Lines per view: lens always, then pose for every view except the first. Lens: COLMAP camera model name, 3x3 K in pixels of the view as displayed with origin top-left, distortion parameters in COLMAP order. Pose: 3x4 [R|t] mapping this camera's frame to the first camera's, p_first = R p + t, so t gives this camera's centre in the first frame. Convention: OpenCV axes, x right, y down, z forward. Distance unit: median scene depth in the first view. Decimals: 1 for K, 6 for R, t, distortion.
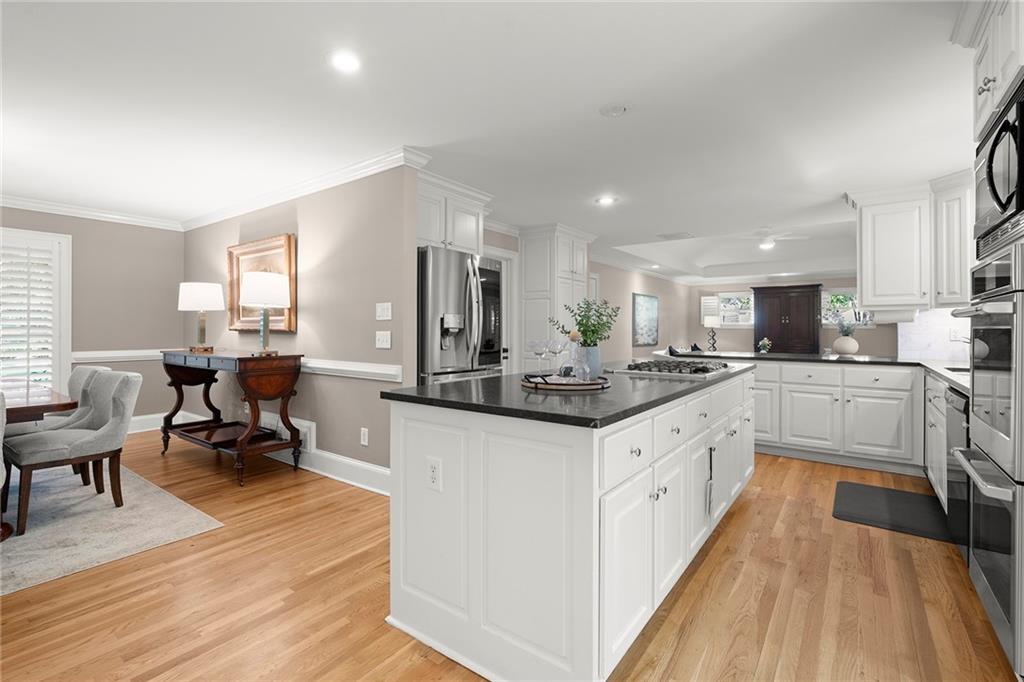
lens RADIAL K [[464.4, 0, 521.3], [0, 464.4, 331.7], [0, 0, 1]] dist [-0.003483, 0.000212]
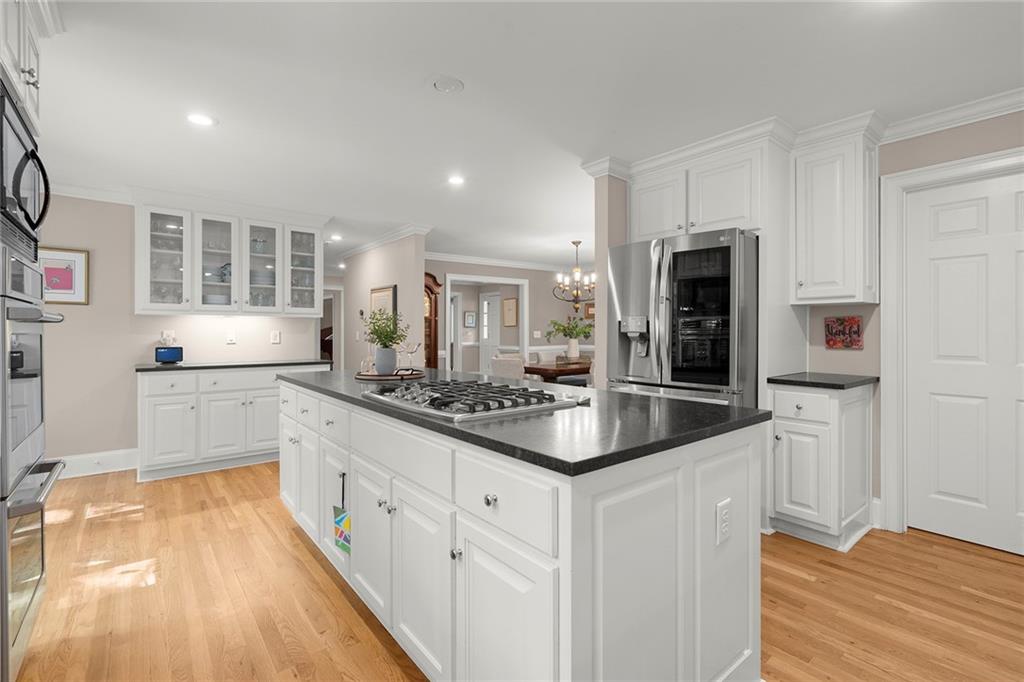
lens RADIAL K [[464.4, 0, 513.7], [0, 464.4, 334.6], [0, 0, 1]] dist [-0.003483, 0.000212]
pose [[-0.266040, 0.005084, -0.963949, 0.750235], [-0.003894, 0.999972, 0.006349, -0.008052], [0.963954, 0.005443, -0.266013, 0.997829]]
